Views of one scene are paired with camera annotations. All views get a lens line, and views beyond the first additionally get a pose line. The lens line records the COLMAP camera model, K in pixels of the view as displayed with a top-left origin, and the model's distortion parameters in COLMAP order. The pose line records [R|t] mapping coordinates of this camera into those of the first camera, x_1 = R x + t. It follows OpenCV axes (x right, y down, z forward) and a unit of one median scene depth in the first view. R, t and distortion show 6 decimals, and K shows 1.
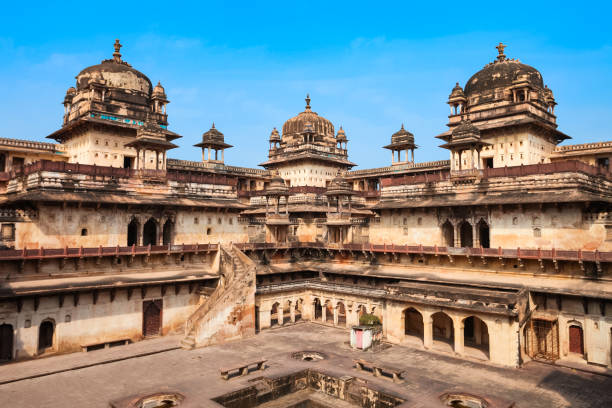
lens RADIAL K [[446.3, 0, 299.6], [0, 446.3, 198.5], [0, 0, 1]] dist [-0.006032, 0.005846]
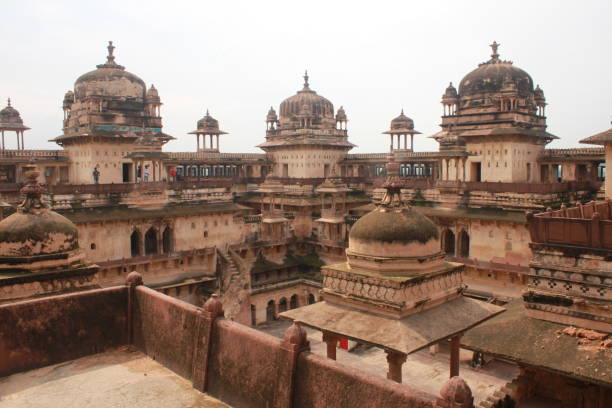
lens RADIAL K [[505.3, 0, 302.0], [0, 505.3, 204.6], [0, 0, 1]] dist [-0.160133, 0.134922]
pose [[0.999800, -0.006319, -0.018976, 0.044598], [0.008930, 0.989993, 0.140831, -0.159555], [0.017896, -0.140972, 0.989852, -0.145383]]
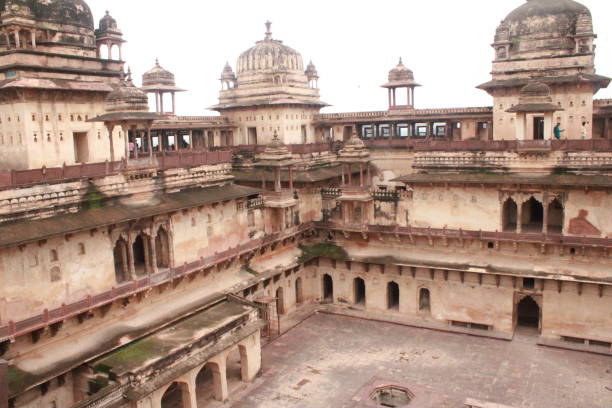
lens RADIAL K [[508.1, 0, 303.4], [0, 508.1, 201.0], [0, 0, 1]] dist [-0.091698, 0.009043]
pose [[-0.272219, -0.124929, 0.954091, -0.384808], [-0.028375, 0.992147, 0.121816, -0.090042], [-0.961817, 0.006088, -0.273627, 0.888478]]
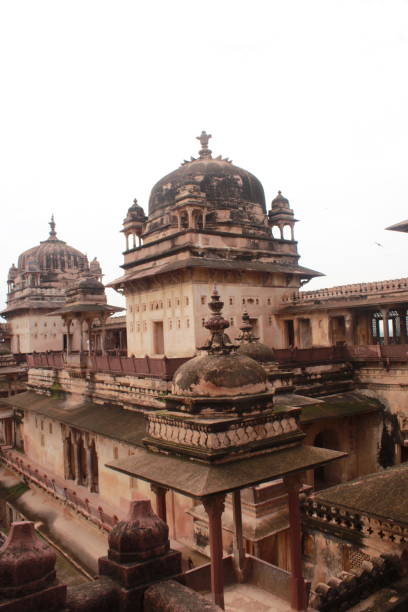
lens RADIAL K [[505.3, 0, 201.6], [0, 505.3, 308.2], [0, 0, 1]] dist [-0.160133, 0.134922]
pose [[0.989842, -0.051510, -0.132510, 0.575055], [0.052807, 0.998585, 0.006289, -0.111689], [0.131999, -0.013223, 0.991162, 0.325629]]
